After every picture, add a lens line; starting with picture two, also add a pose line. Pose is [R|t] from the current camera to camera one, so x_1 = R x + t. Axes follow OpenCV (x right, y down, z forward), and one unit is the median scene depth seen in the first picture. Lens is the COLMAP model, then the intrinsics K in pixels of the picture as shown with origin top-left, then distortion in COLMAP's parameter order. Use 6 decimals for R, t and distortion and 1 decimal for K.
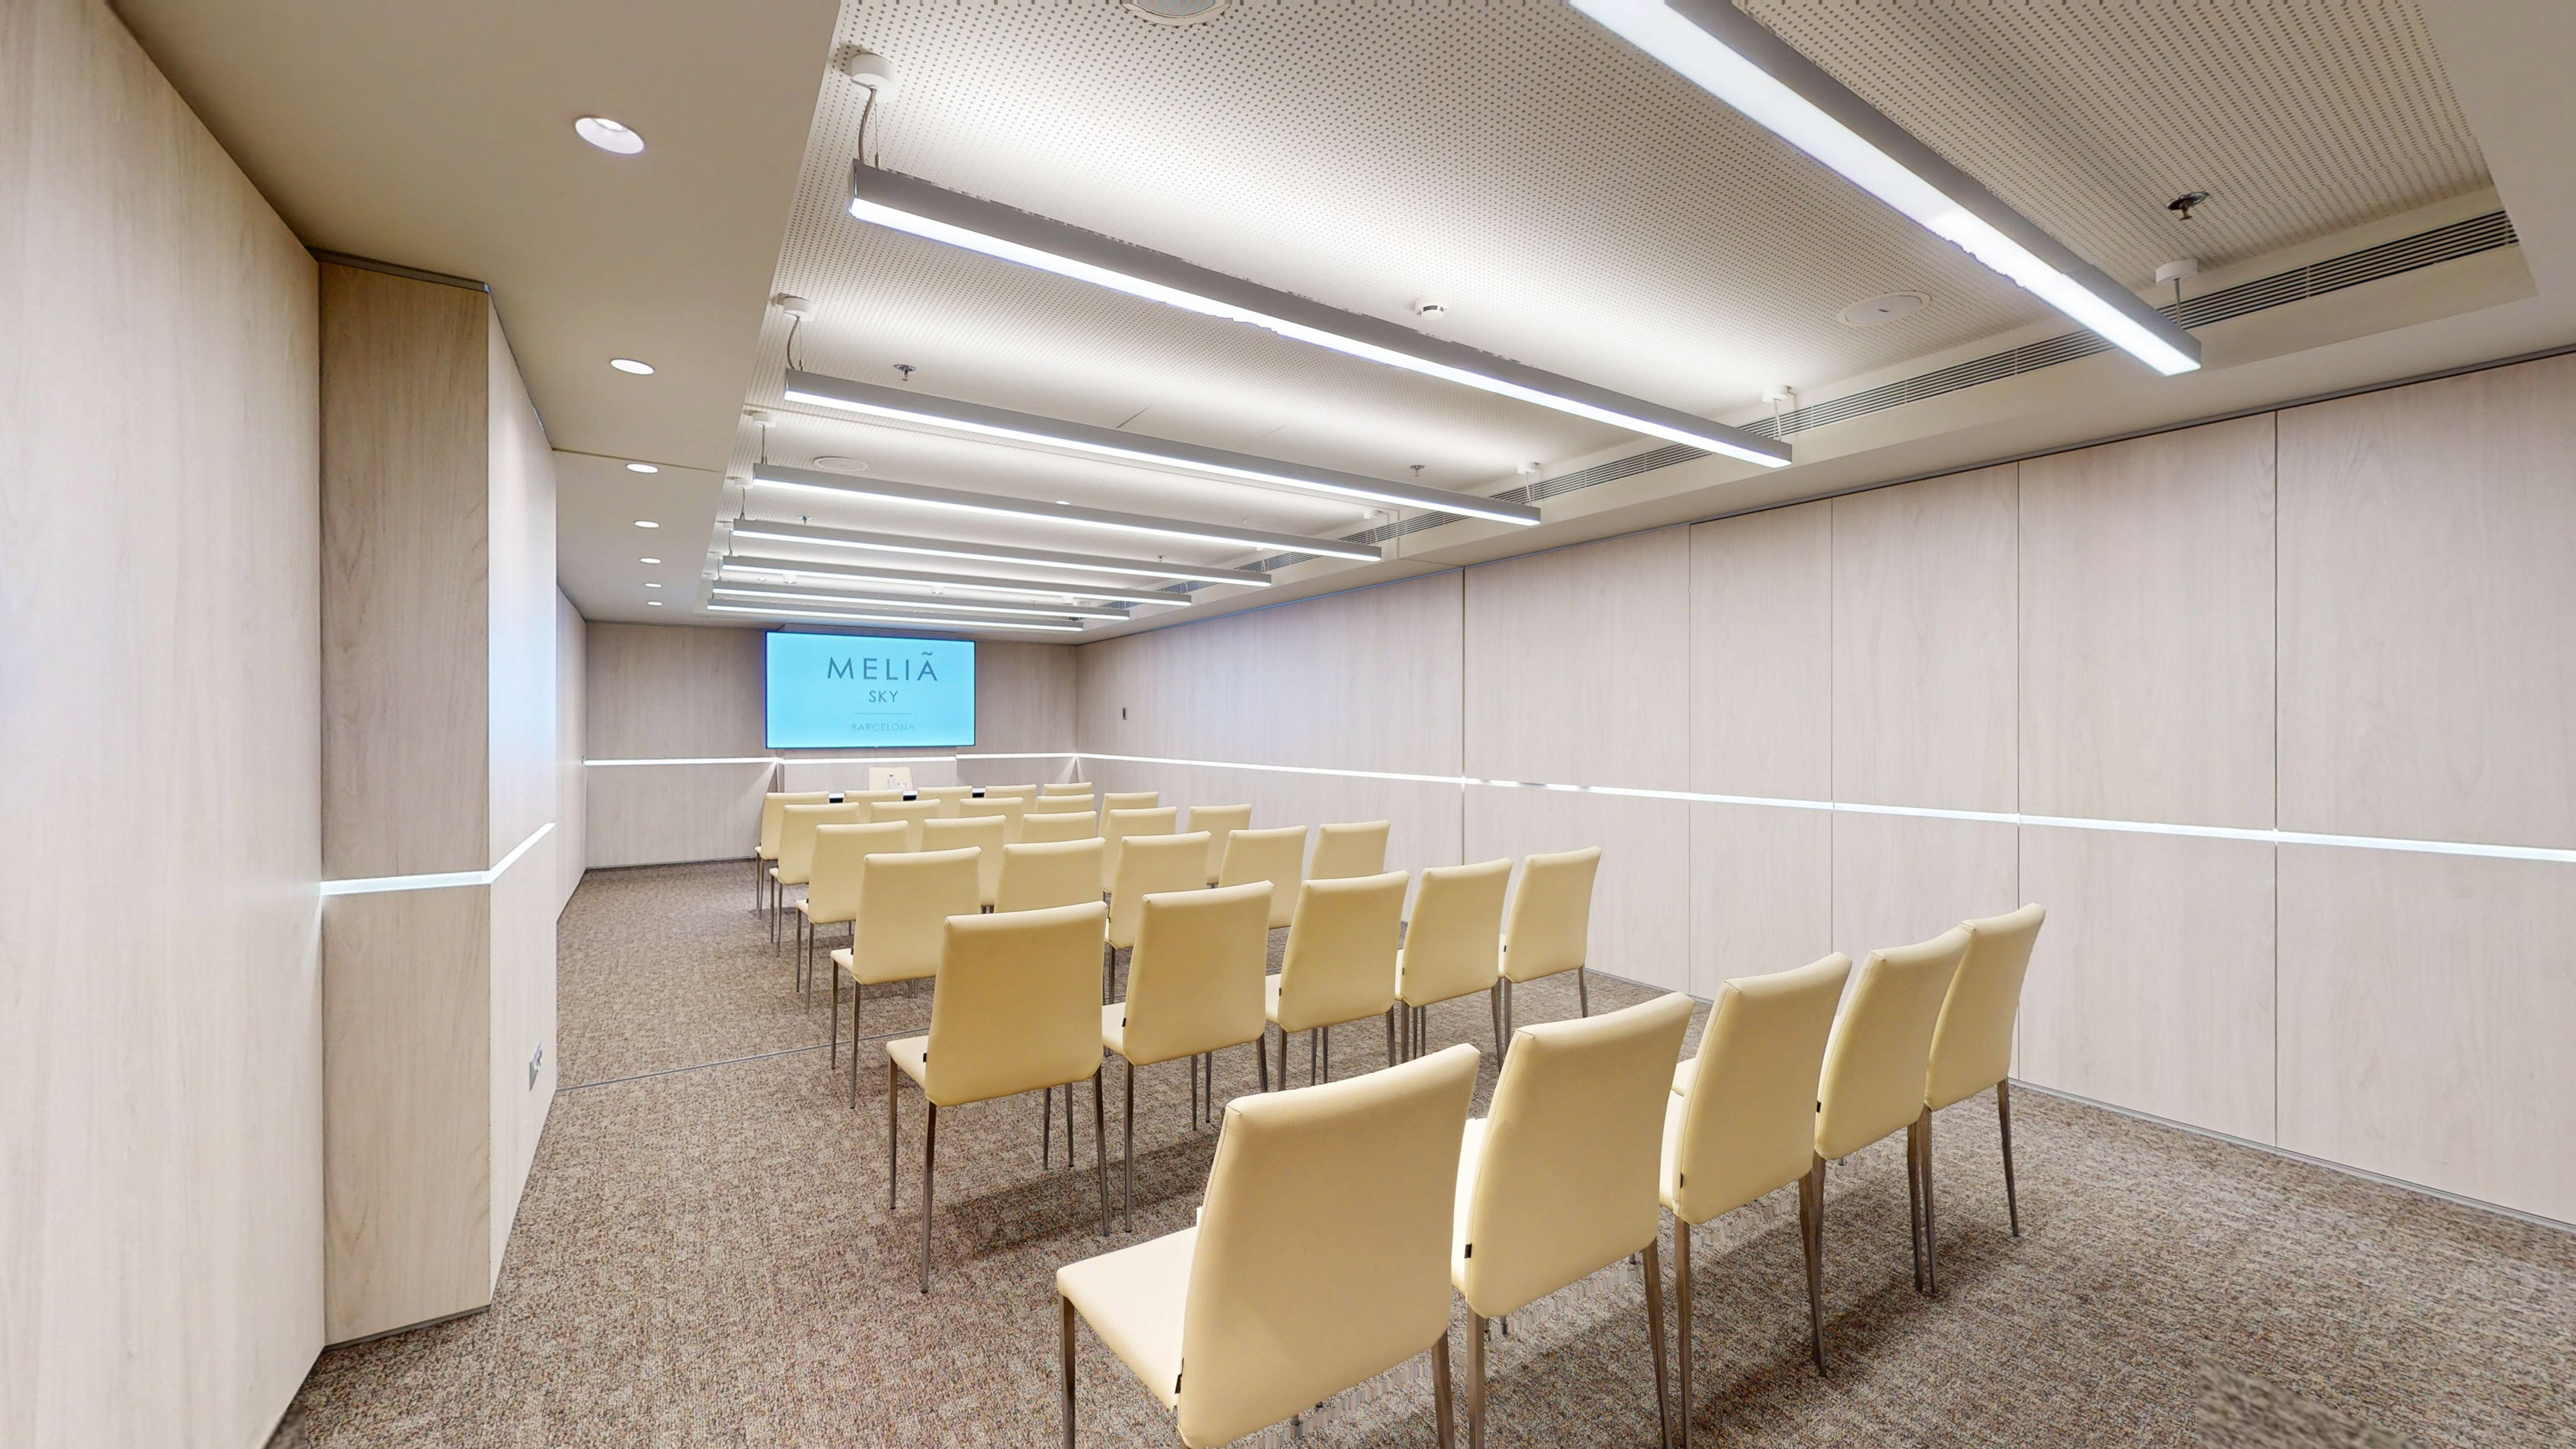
lens RADIAL K [[946.9, 0, 1300.5], [0, 946.9, 711.7], [0, 0, 1]] dist [0.002757, 0.000811]
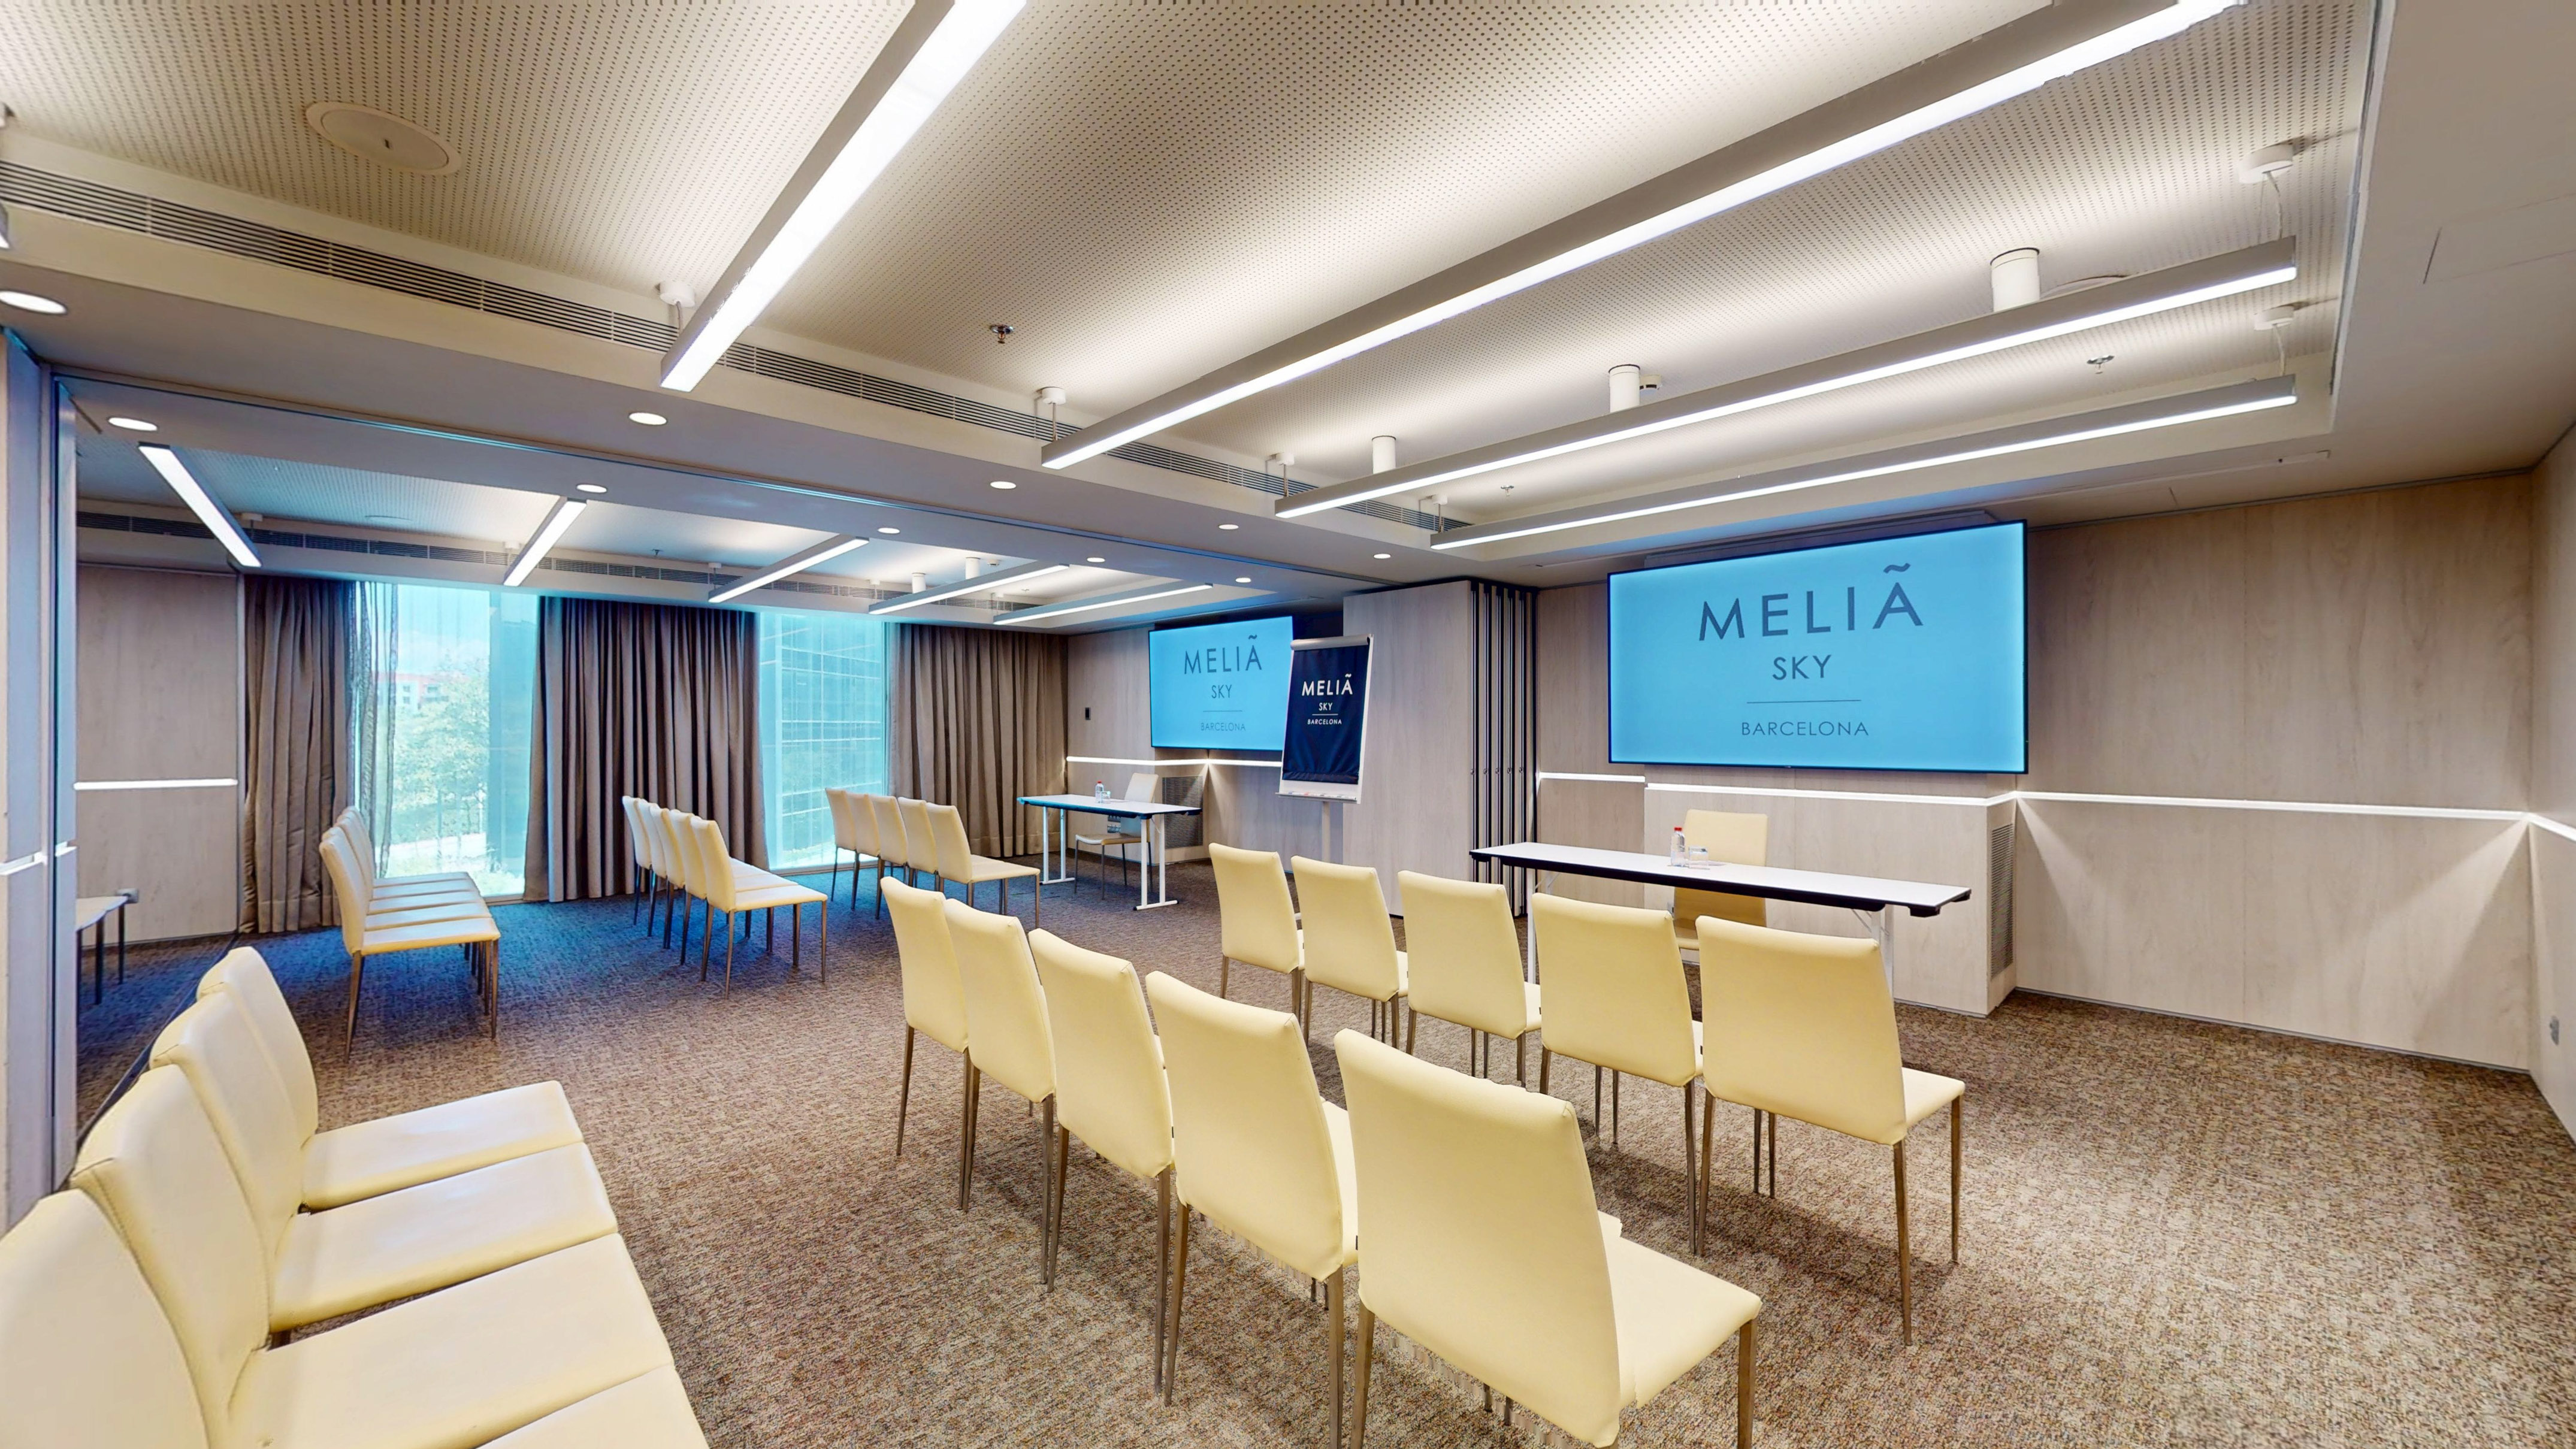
lens RADIAL K [[946.9, 0, 1298.3], [0, 946.9, 727.7], [0, 0, 1]] dist [0.002757, 0.000811]
pose [[0.192229, 0.002831, -0.981346, -0.002267], [0.011517, 0.999920, 0.005141, 0.008268], [0.981282, -0.012291, 0.192181, 0.545517]]
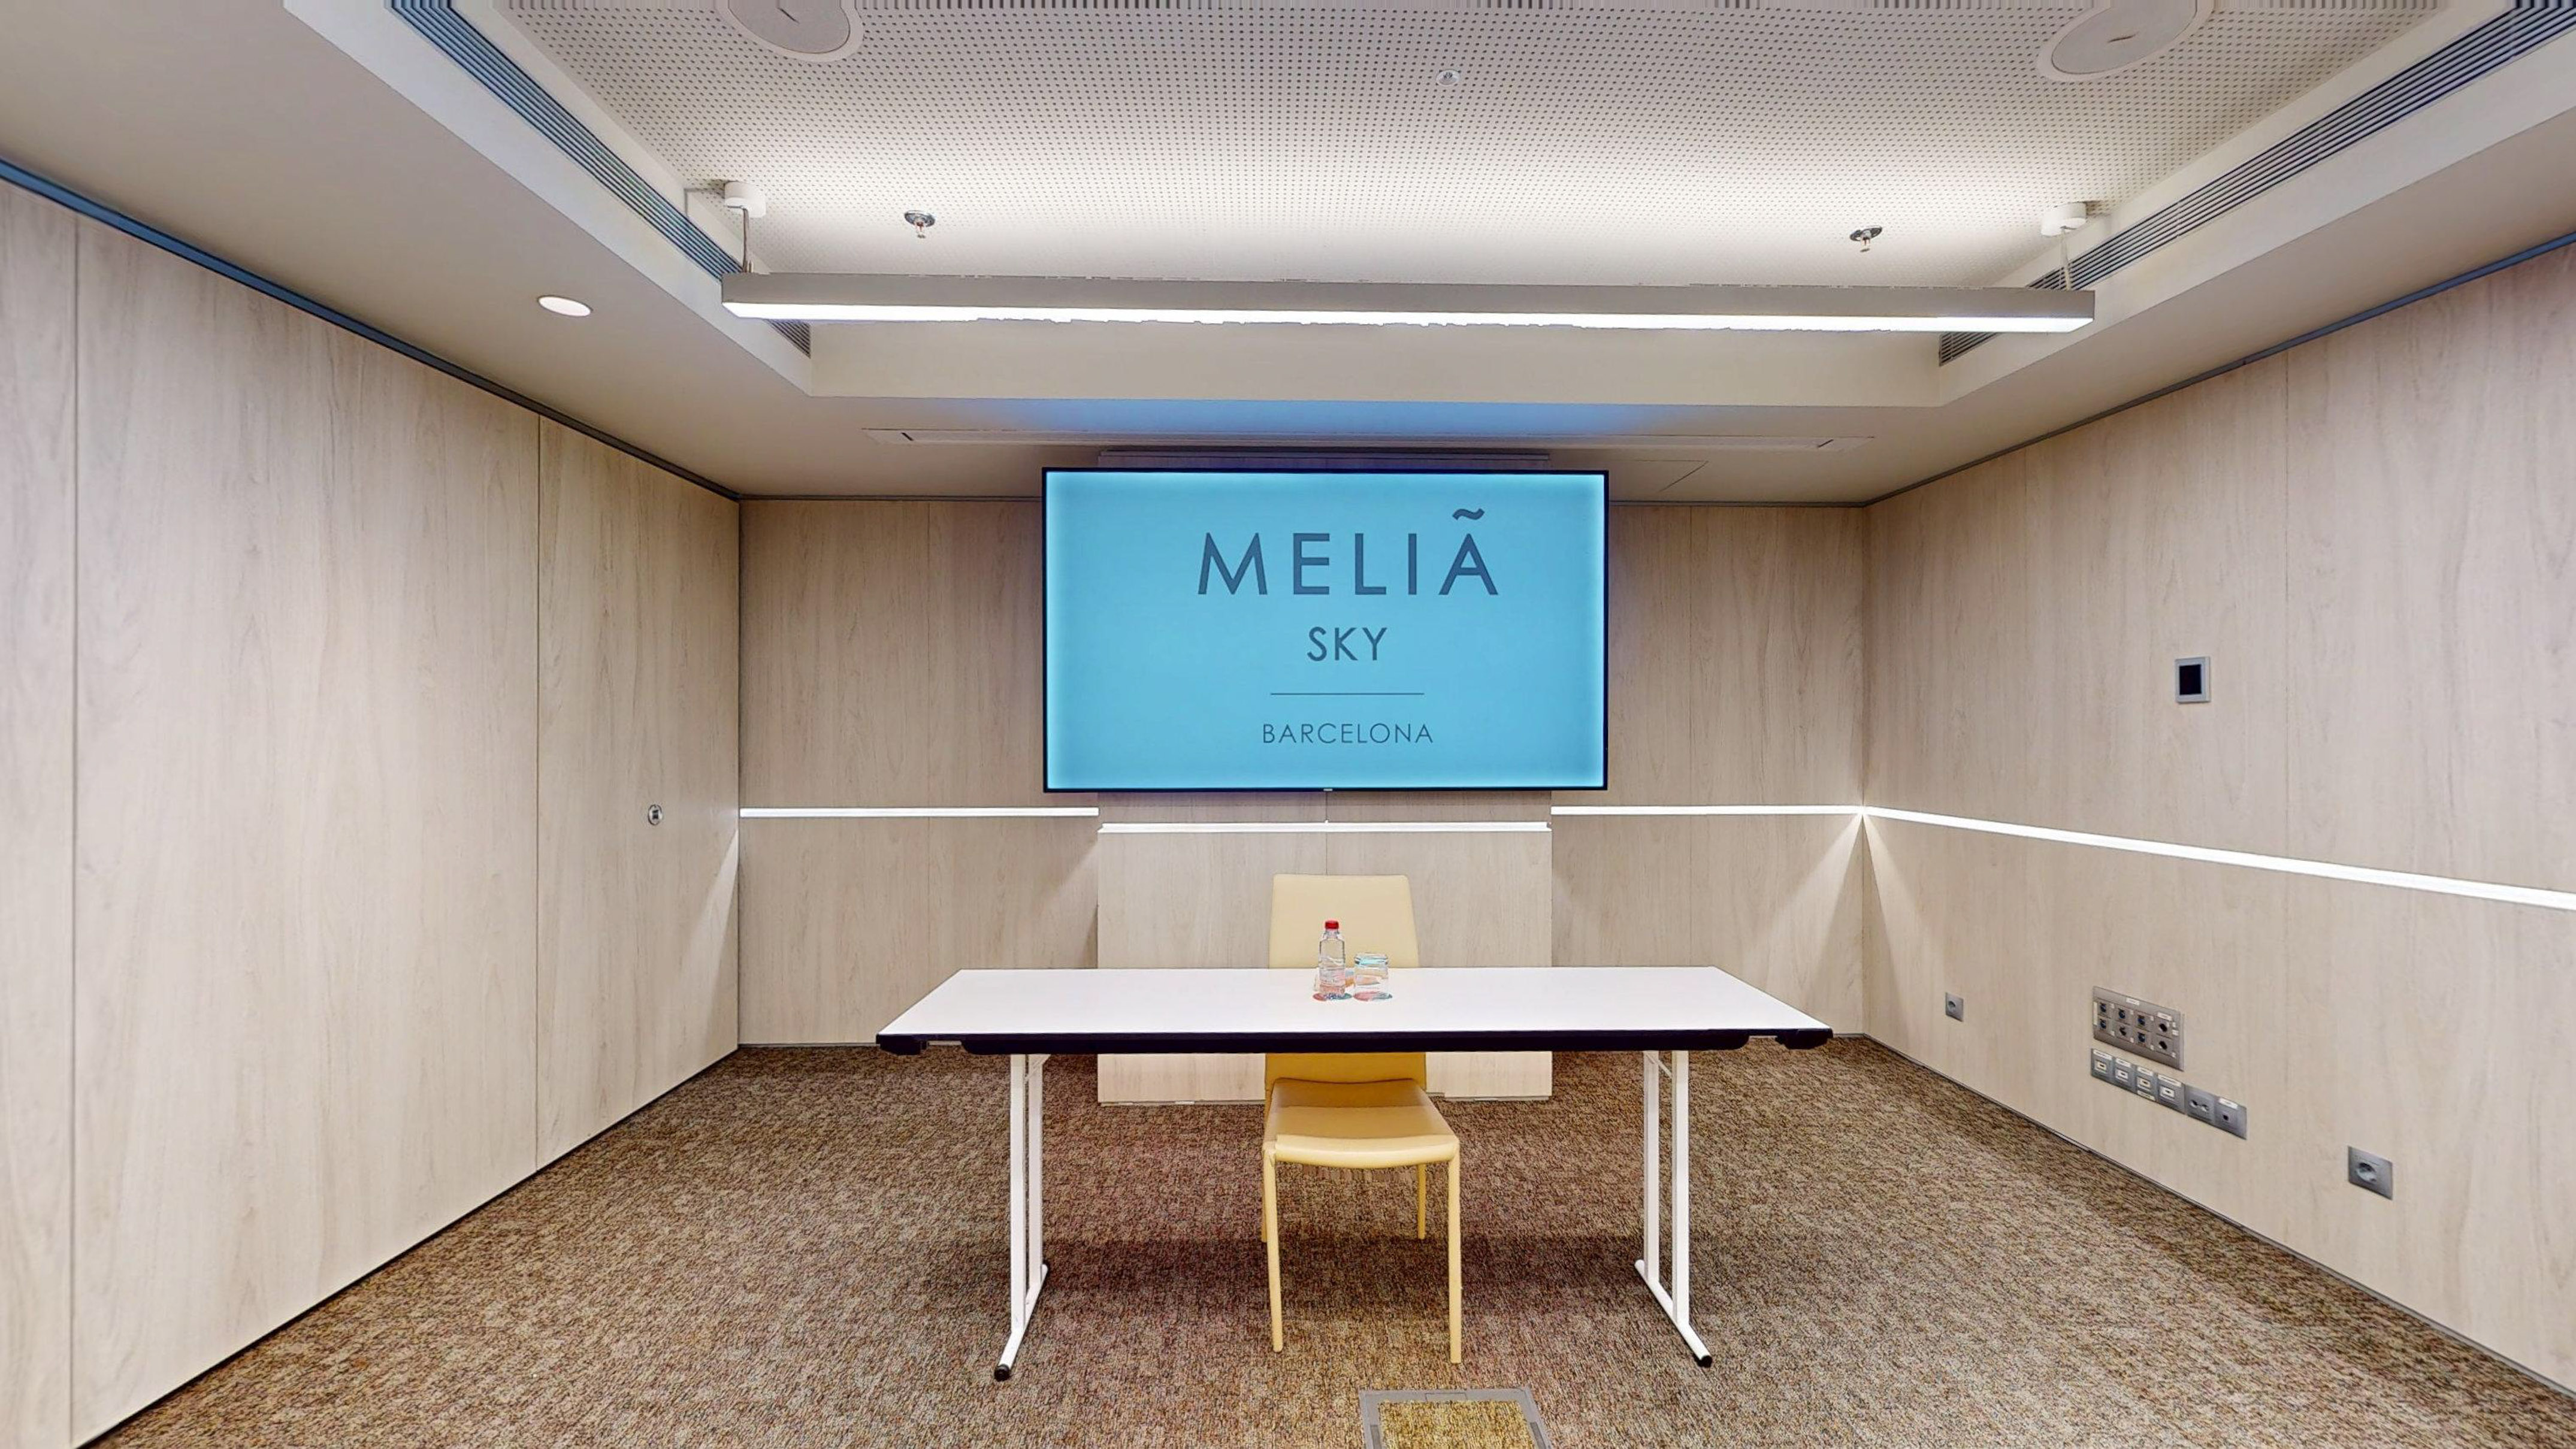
lens RADIAL K [[946.9, 0, 1286.0], [0, 946.9, 723.9], [0, 0, 1]] dist [0.002757, 0.000811]
pose [[0.855140, -0.002543, -0.518391, -0.239037], [0.004863, 0.999983, 0.003116, 0.009660], [0.518374, -0.005186, 0.855138, 0.589745]]
